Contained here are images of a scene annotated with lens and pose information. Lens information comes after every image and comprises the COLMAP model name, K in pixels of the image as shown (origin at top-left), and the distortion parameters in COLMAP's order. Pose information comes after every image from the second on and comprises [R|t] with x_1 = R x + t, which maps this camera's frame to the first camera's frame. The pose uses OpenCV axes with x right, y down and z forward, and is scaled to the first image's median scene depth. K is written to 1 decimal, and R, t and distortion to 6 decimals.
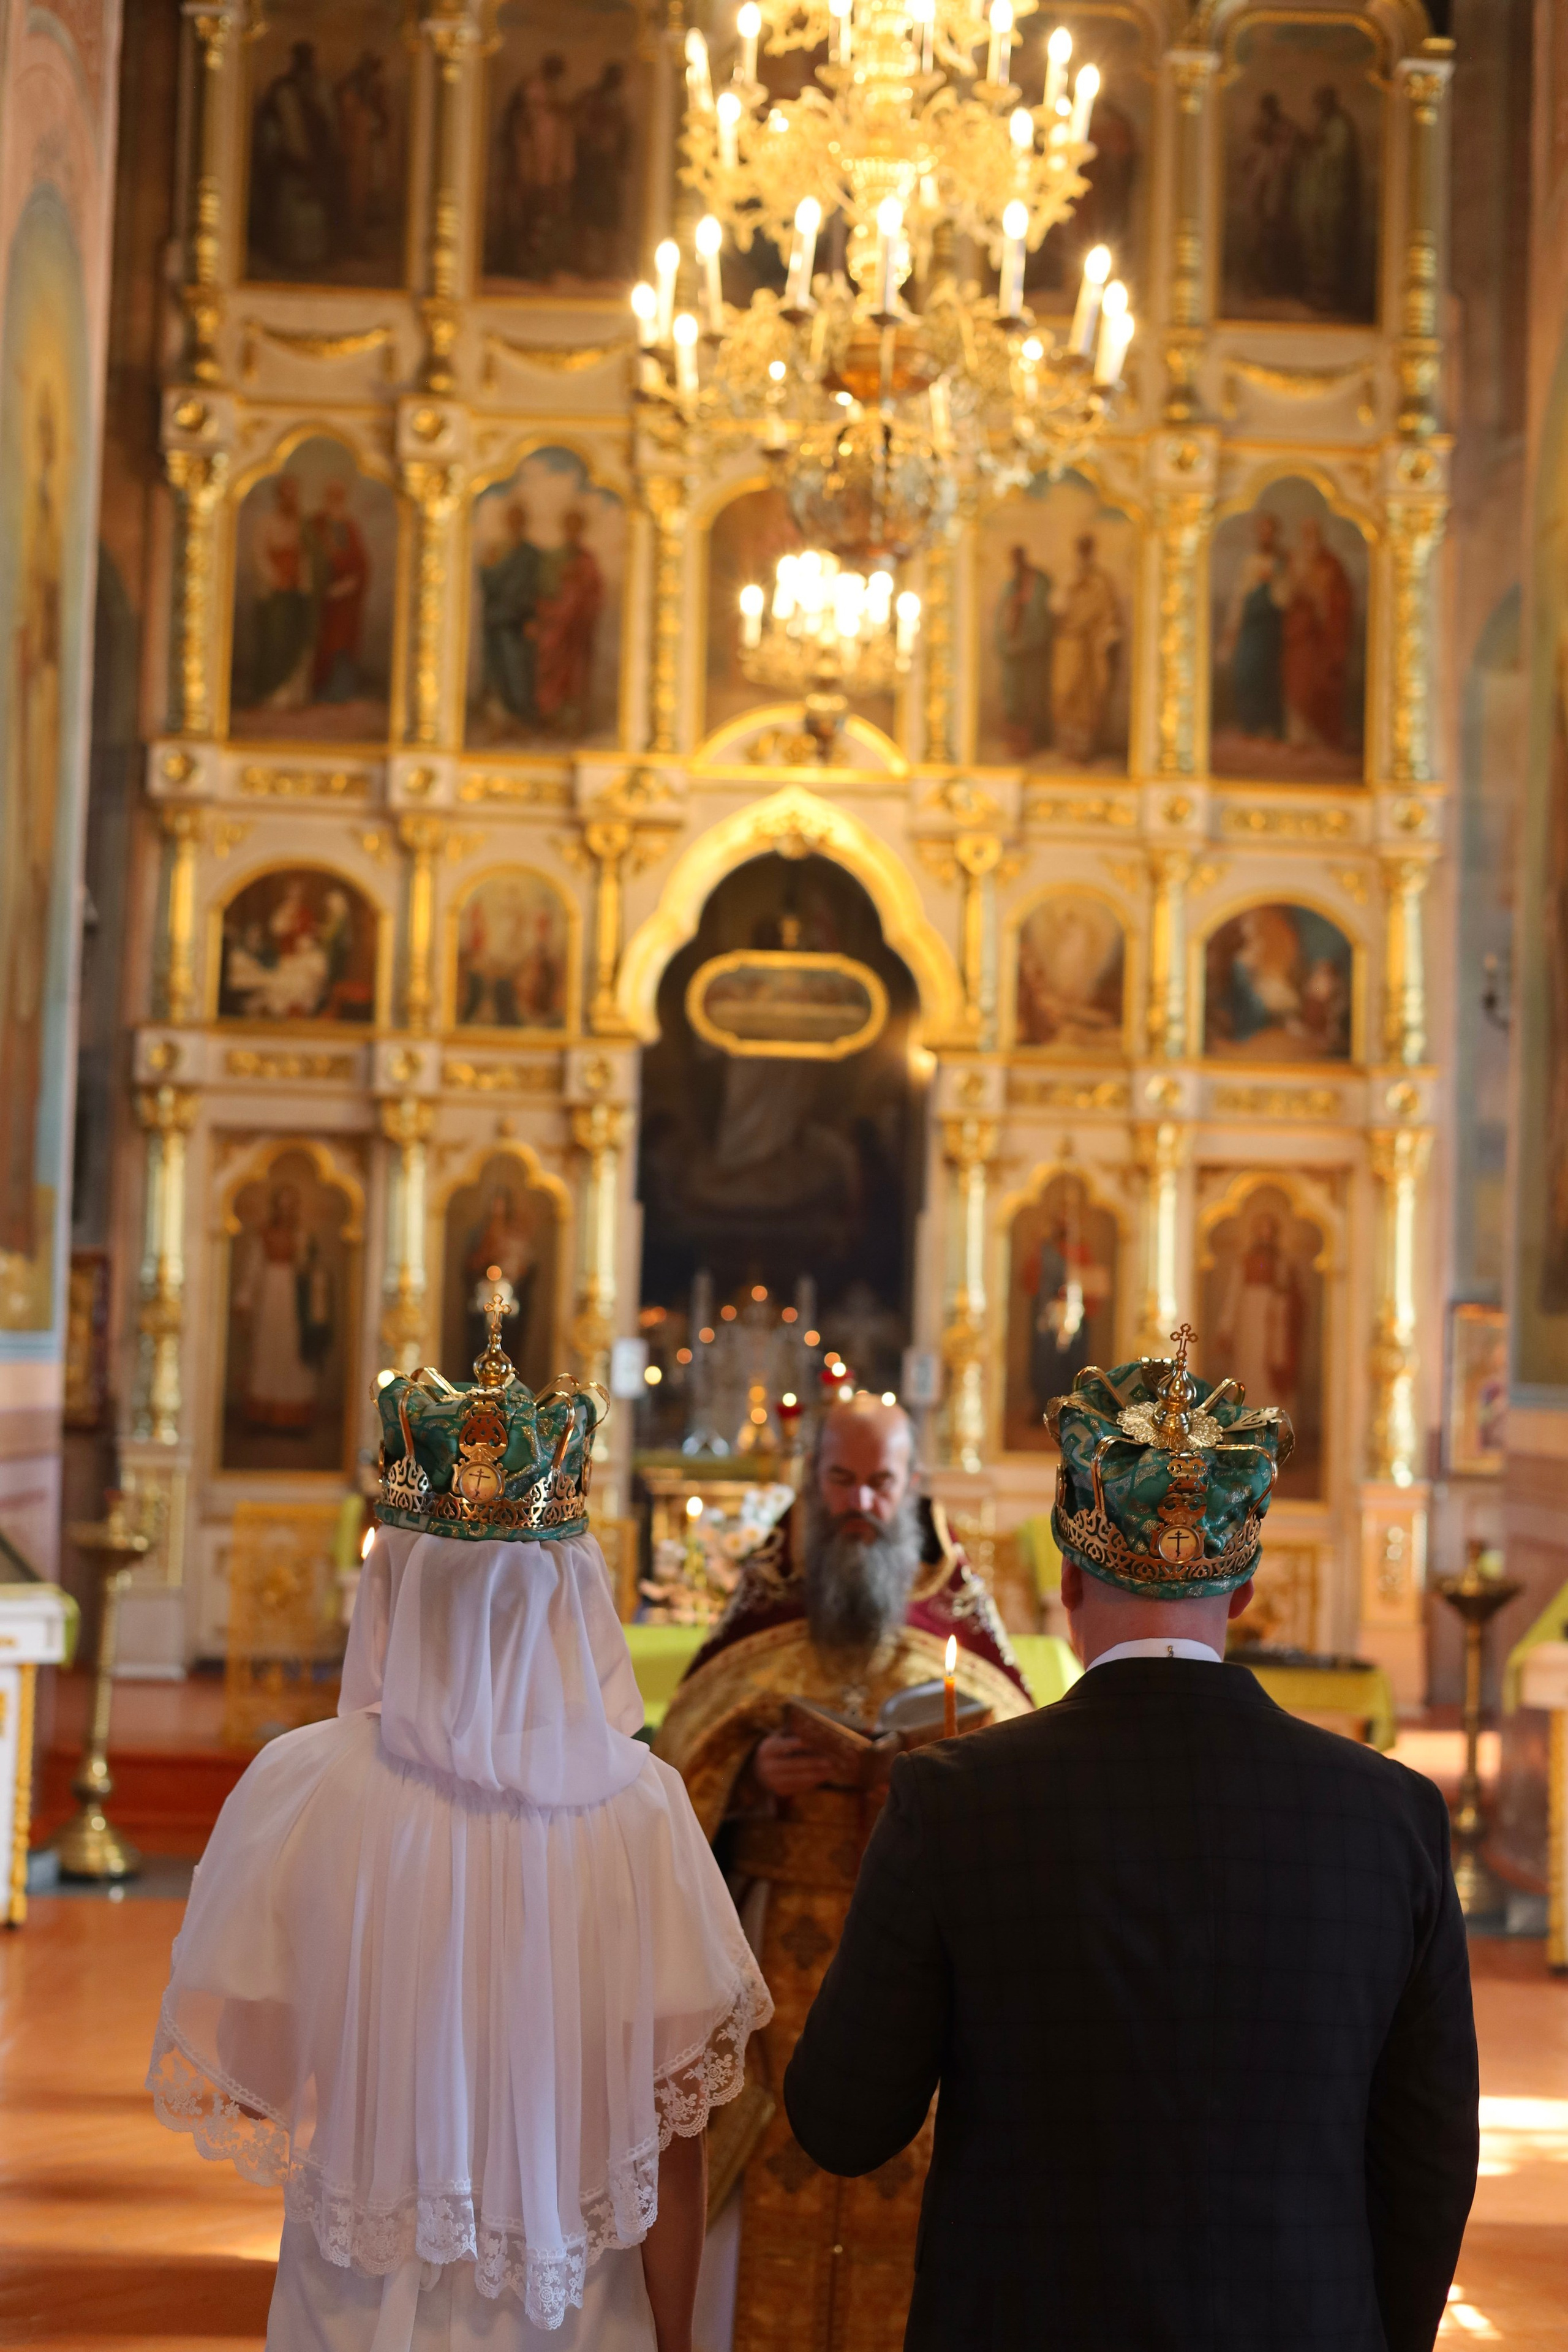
lens RADIAL K [[3192.4, 0, 784.0], [0, 3192.4, 1176.0], [0, 0, 1]] dist [0.018203, -0.054389]
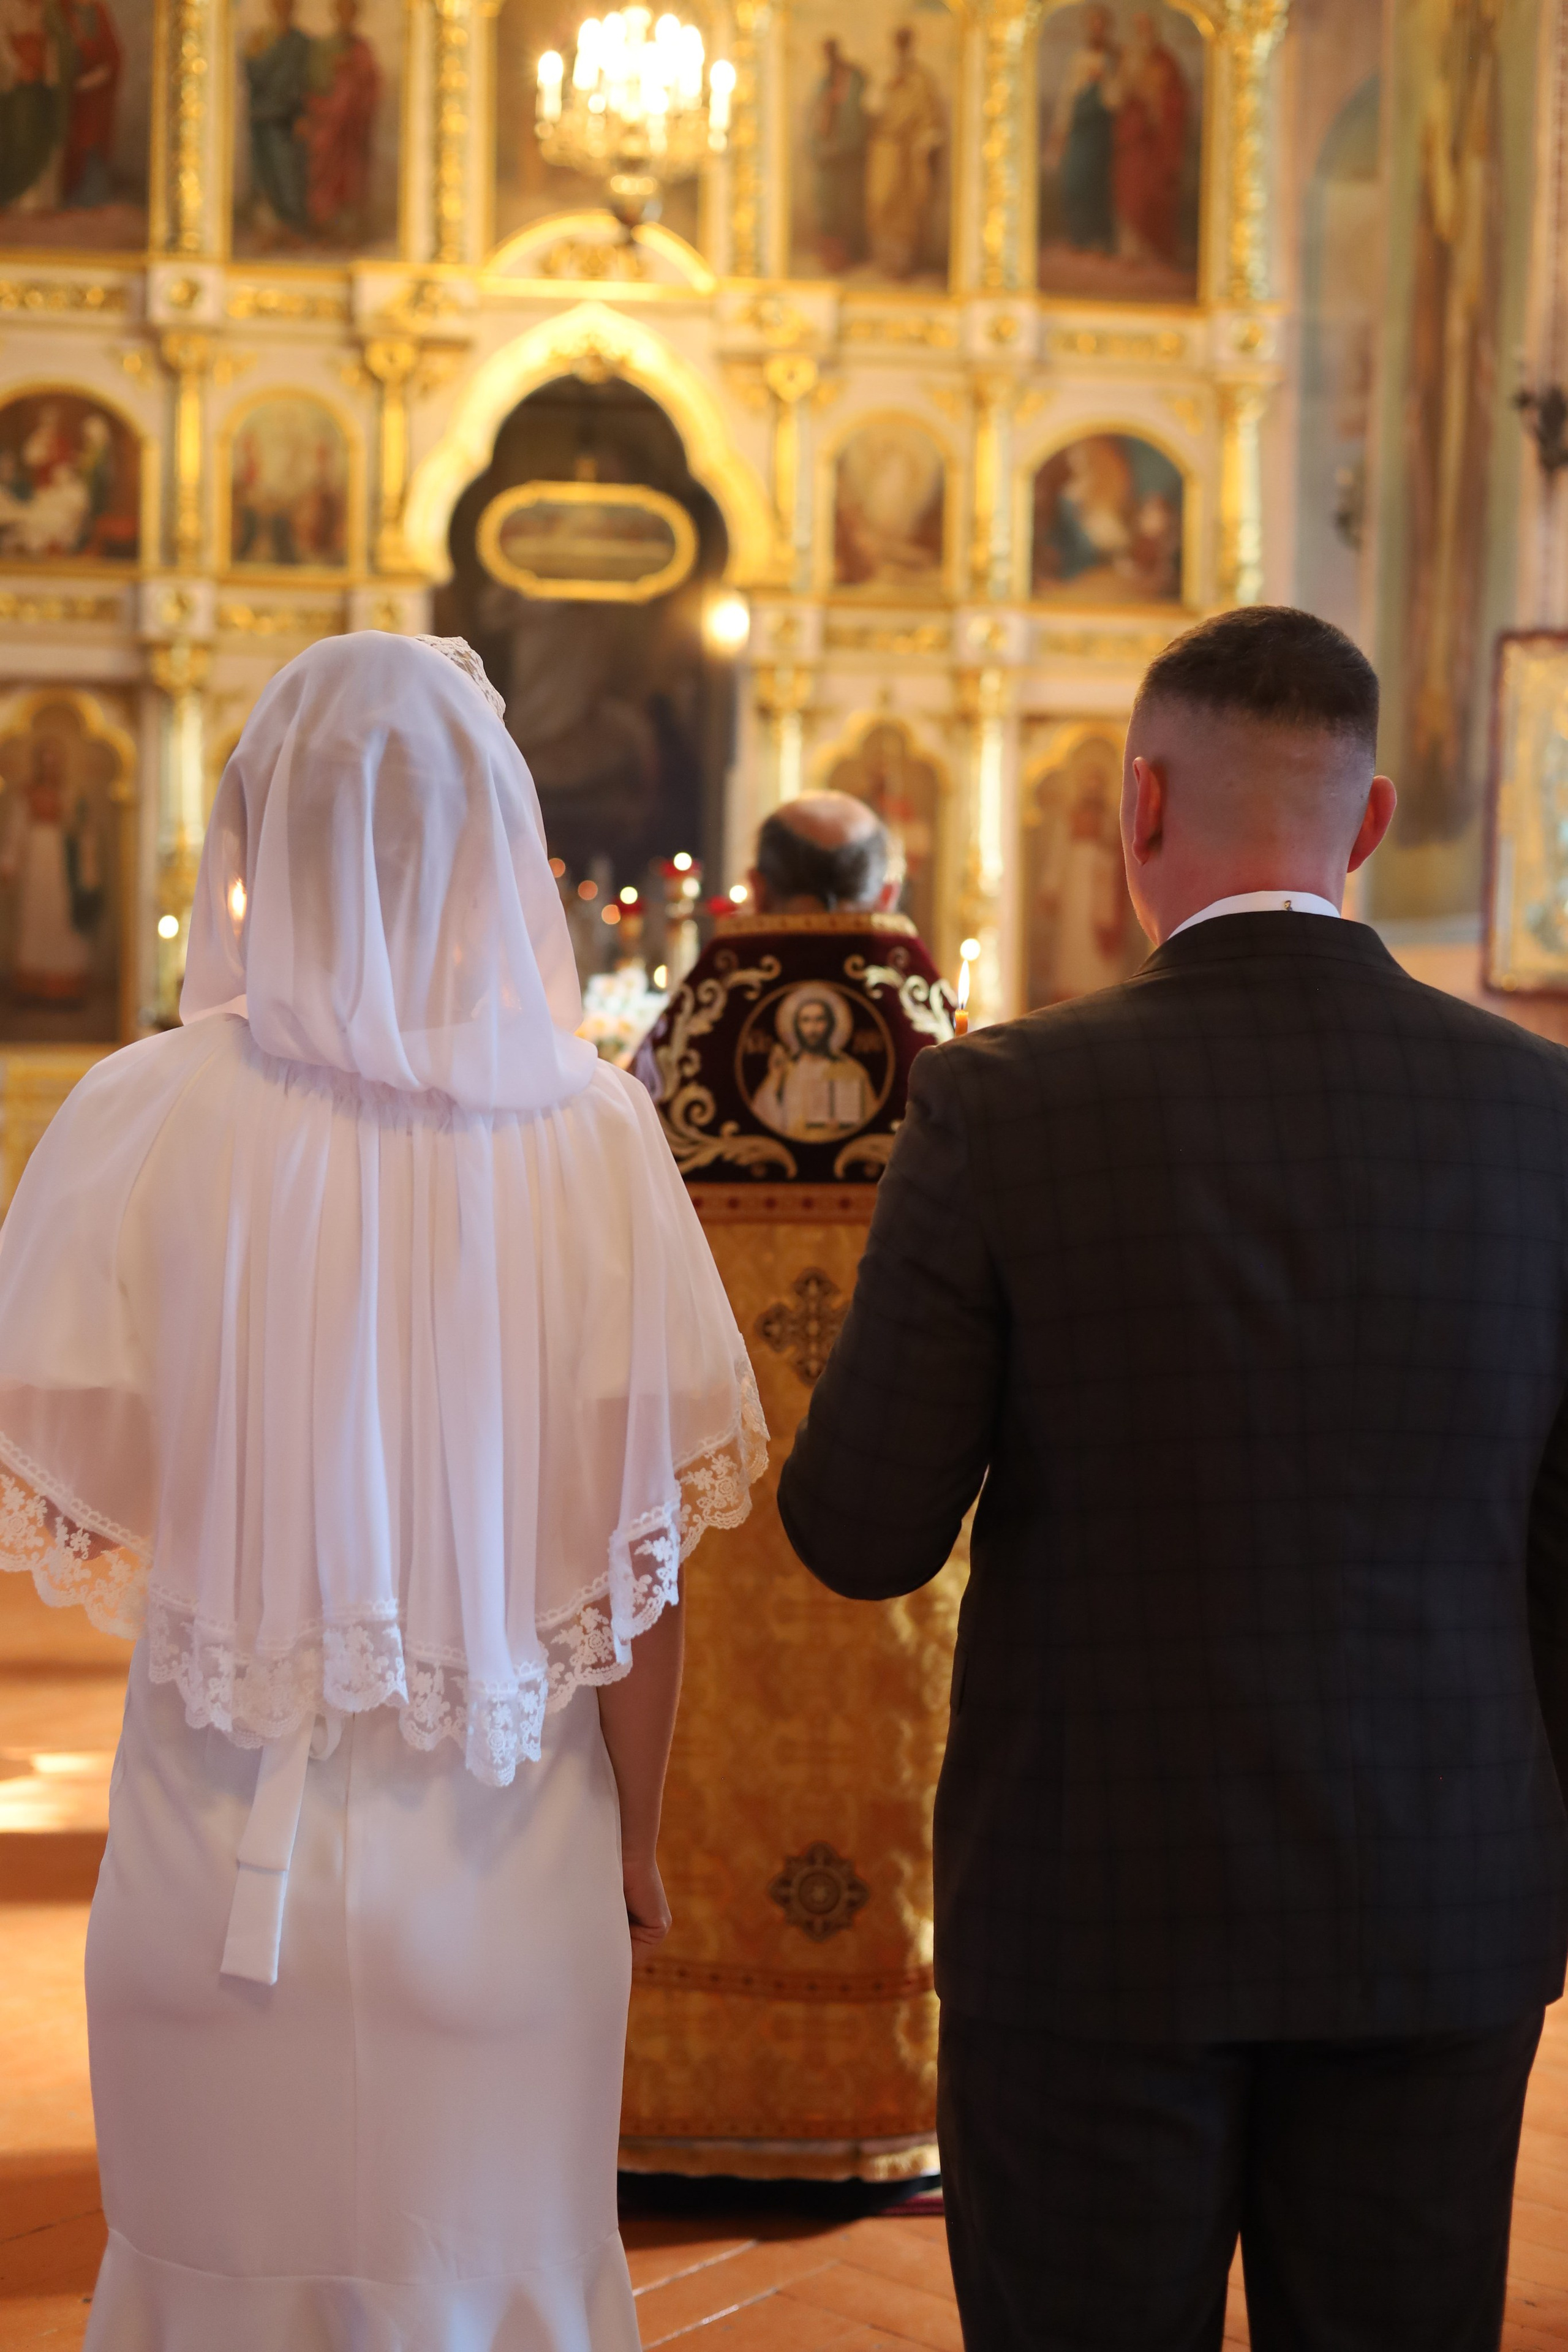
lens RADIAL K [[3235.9, 0, 774.9], [0, 3235.9, 1172.8], [0, 0, 1]] dist [0.014661, -0.096135]
pose [[0.997367, -0.014509, 0.071051, -0.014307], [0.006340, 0.993475, 0.113875, 0.022187], [-0.072239, -0.113125, 0.990951, 0.036878]]
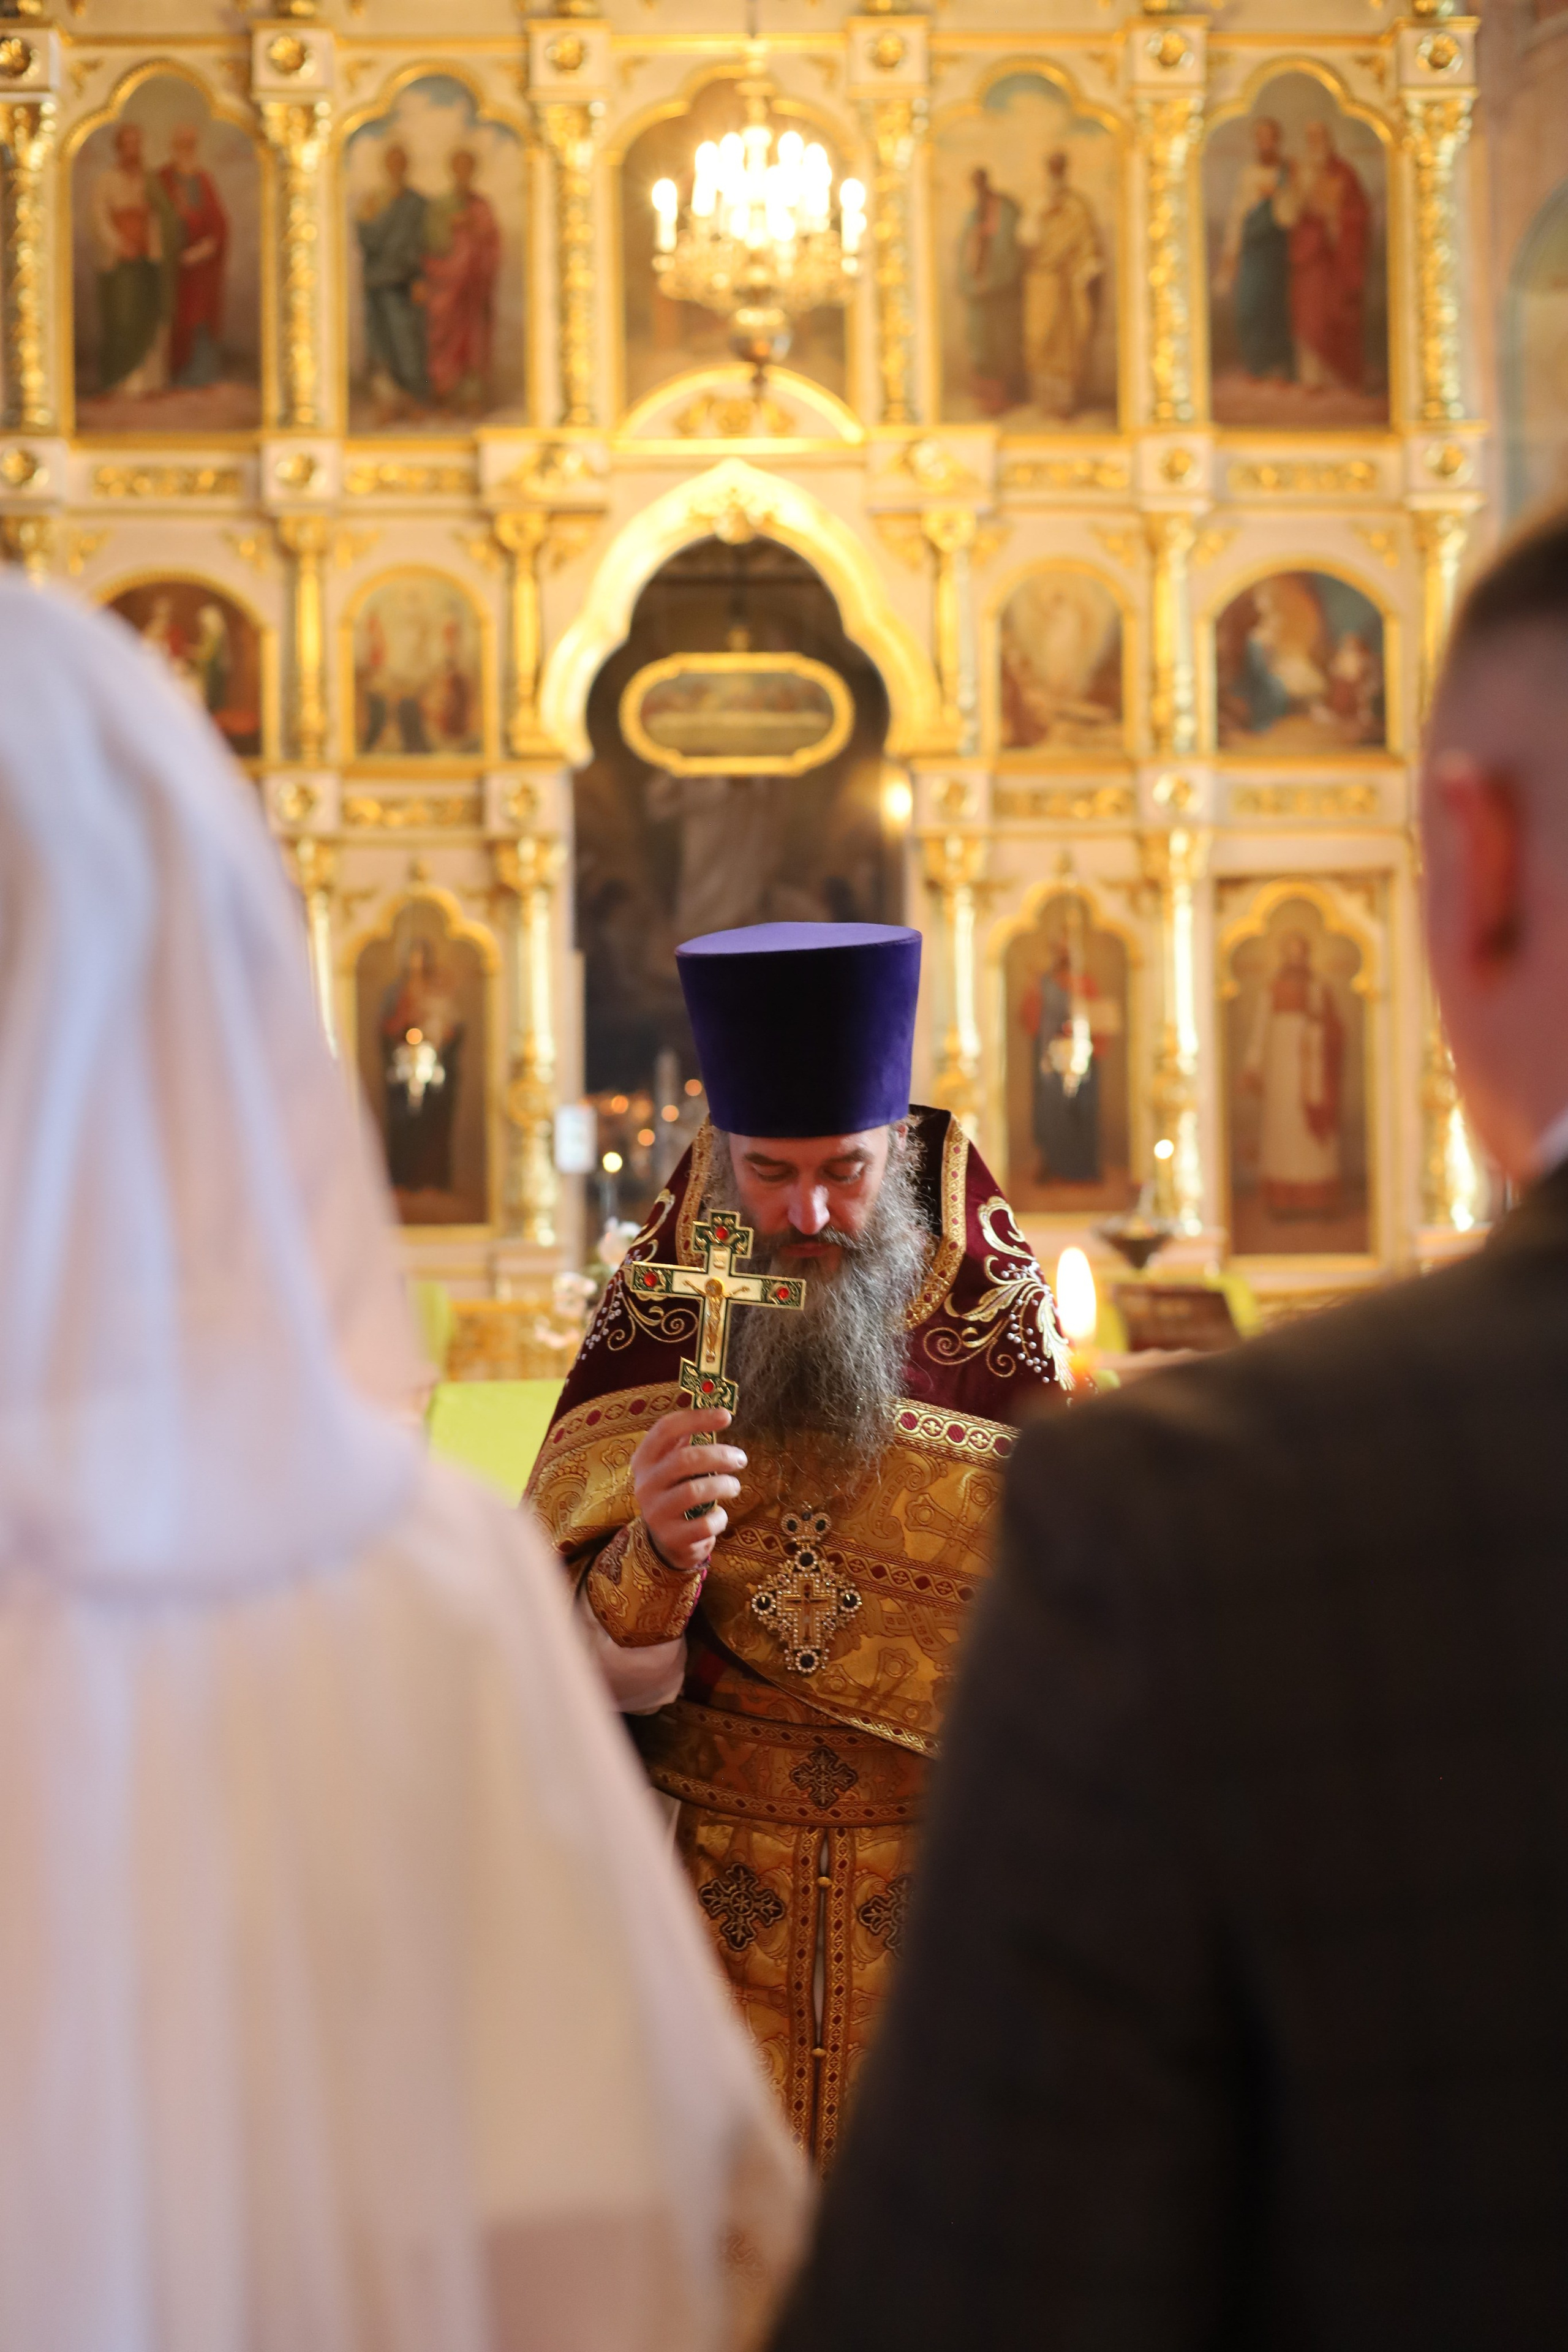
lens RADIAL K [[3260.2, 0, 784.0], [0, 3260.2, 1176.0], [0, 0, 1]] dist [0.021019, -0.117043]
pose [[0.998915, -0.046461, 0.003211, 0.005153], [0.046225, 0.997518, 0.053119, 0.025167], [-0.005671, -0.052913, 0.998583, 0.107280]]
